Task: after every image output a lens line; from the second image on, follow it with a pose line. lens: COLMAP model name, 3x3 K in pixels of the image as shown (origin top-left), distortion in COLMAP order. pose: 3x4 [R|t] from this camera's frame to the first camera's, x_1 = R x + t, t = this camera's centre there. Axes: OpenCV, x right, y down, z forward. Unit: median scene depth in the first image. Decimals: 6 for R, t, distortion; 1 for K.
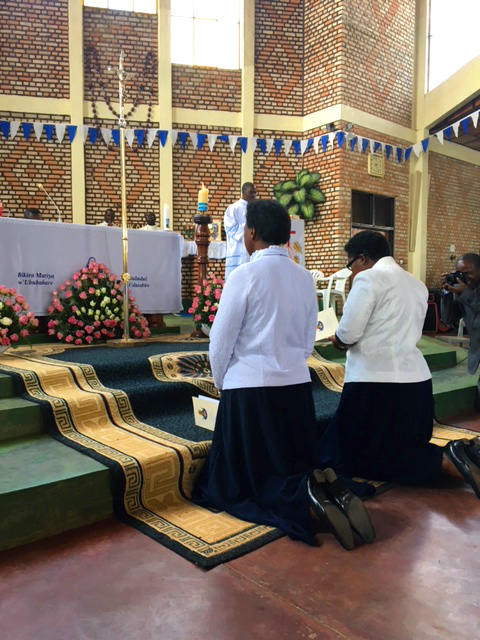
lens RADIAL K [[534.2, 0, 241.1], [0, 534.2, 324.7], [0, 0, 1]] dist [0.056363, -0.088507]
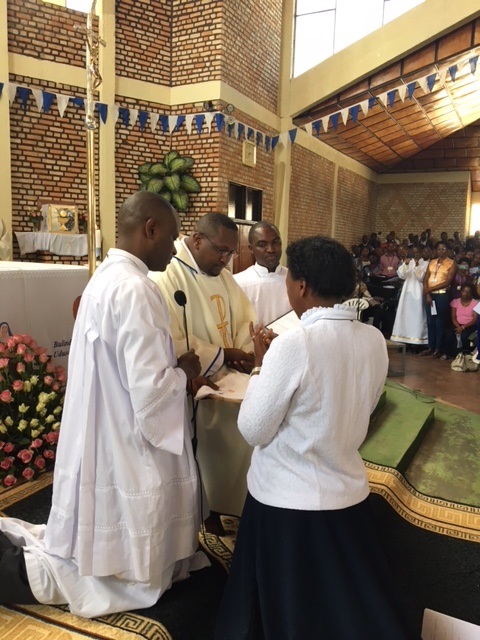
lens RADIAL K [[534.2, 0, 234.7], [0, 534.2, 318.9], [0, 0, 1]] dist [0.056363, -0.088507]
pose [[0.923944, -0.024739, 0.381727, -0.132378], [-0.002645, 0.997469, 0.071047, -0.086289], [-0.382519, -0.066653, 0.921541, 0.160261]]
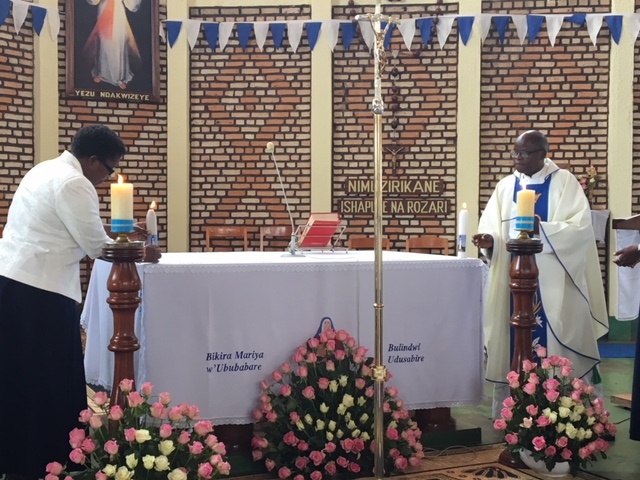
lens RADIAL K [[925.5, 0, 313.8], [0, 925.5, 243.2], [0, 0, 1]] dist [0.079332, 0.000000]
pose [[0.951348, 0.007042, -0.308038, 0.008352], [-0.018358, 0.999258, -0.033853, -0.084542], [0.307571, 0.037861, 0.950772, 0.020189]]
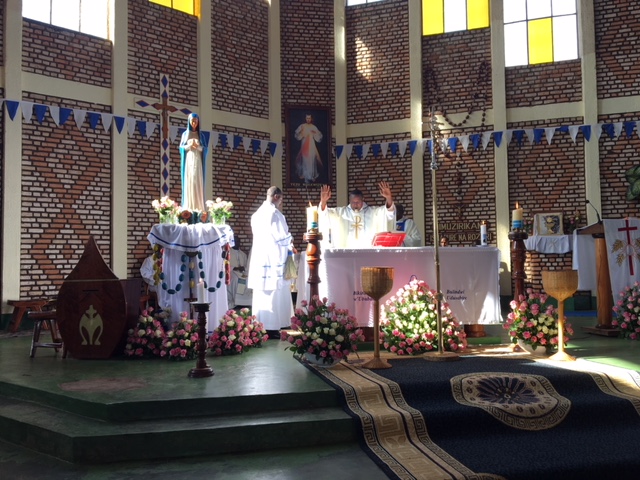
lens RADIAL K [[534.2, 0, 310.4], [0, 534.2, 241.3], [0, 0, 1]] dist [0.056363, -0.088507]
pose [[0.865196, -0.040782, -0.499773, 0.052777], [-0.014121, 0.994310, -0.105583, -0.036420], [0.501235, 0.098407, 0.859697, -0.052208]]
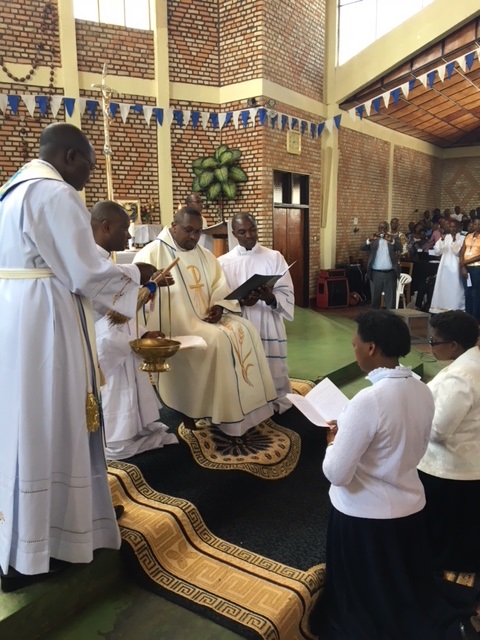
lens RADIAL K [[534.2, 0, 235.7], [0, 534.2, 320.8], [0, 0, 1]] dist [0.056363, -0.088507]
pose [[0.971904, -0.051803, 0.229606, -0.101139], [0.028273, 0.994111, 0.104611, -0.081148], [-0.233674, -0.095181, 0.967645, 0.041673]]
